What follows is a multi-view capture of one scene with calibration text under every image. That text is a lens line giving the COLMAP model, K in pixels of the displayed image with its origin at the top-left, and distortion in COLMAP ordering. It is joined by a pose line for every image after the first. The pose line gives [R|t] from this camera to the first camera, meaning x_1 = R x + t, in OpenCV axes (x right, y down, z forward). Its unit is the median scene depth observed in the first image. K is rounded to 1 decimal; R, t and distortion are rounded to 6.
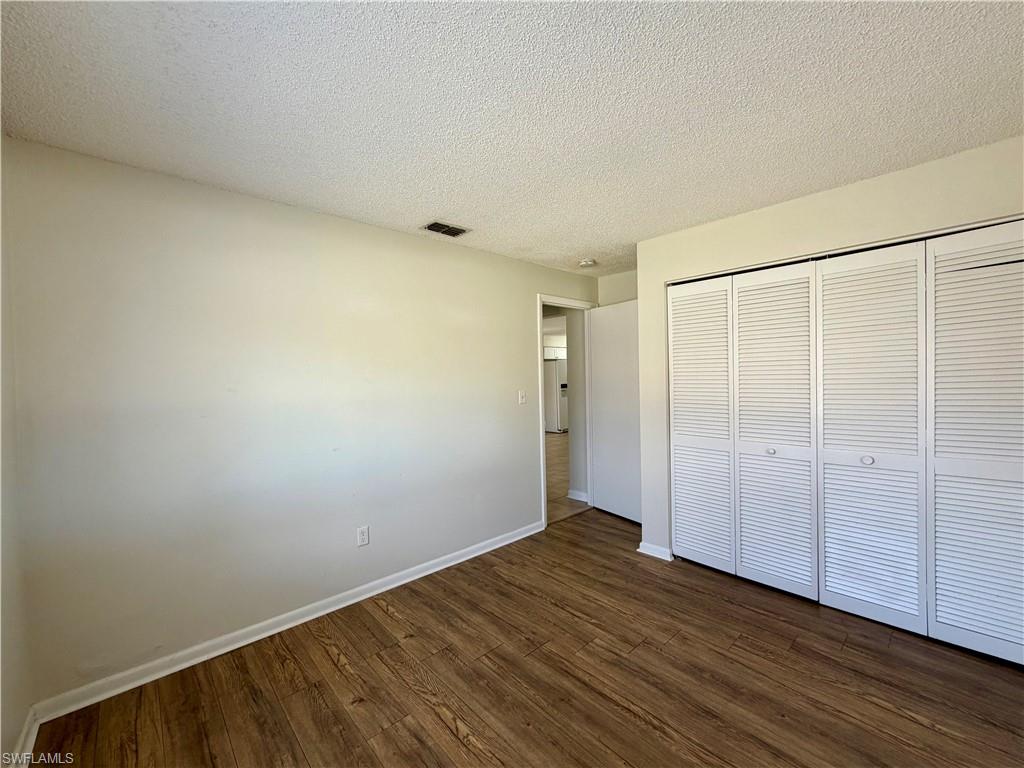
lens RADIAL K [[409.4, 0, 512.1], [0, 409.4, 381.0], [0, 0, 1]] dist [0.001357, -0.000163]
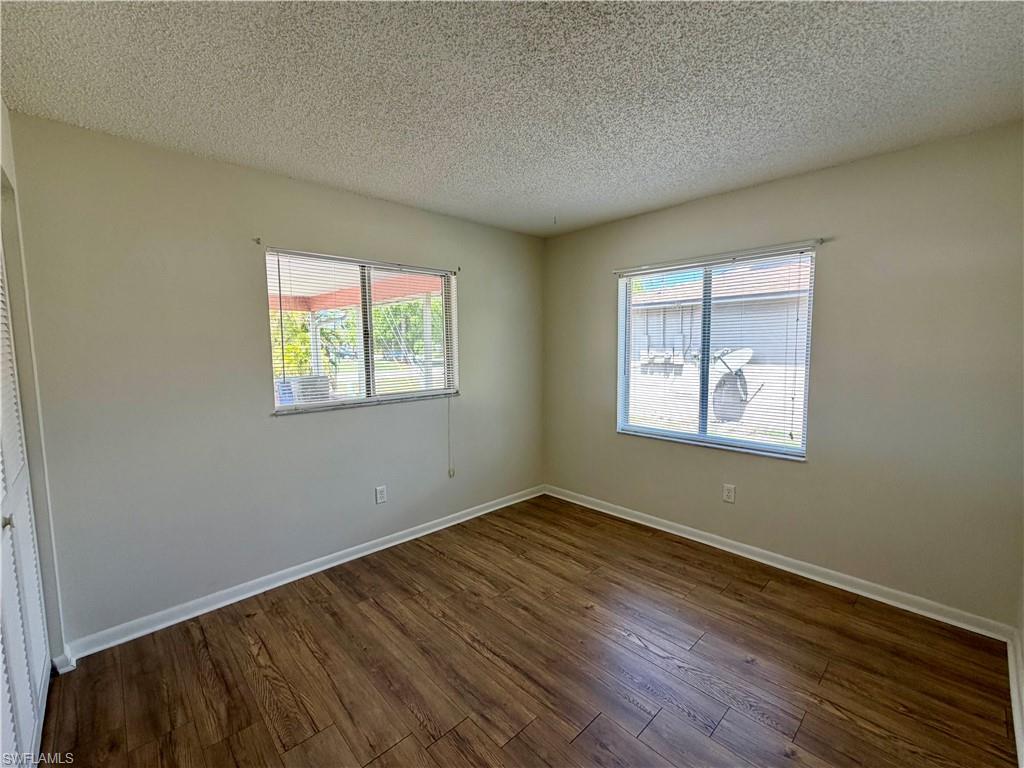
lens RADIAL K [[444.9, 0, 511.9], [0, 444.9, 386.1], [0, 0, 1]] dist [0.001380, 0.000070]
pose [[-0.999200, 0.034240, -0.020673, 0.216280], [0.031873, 0.993898, 0.105601, -0.046818], [0.024163, 0.104857, -0.994194, 1.951657]]
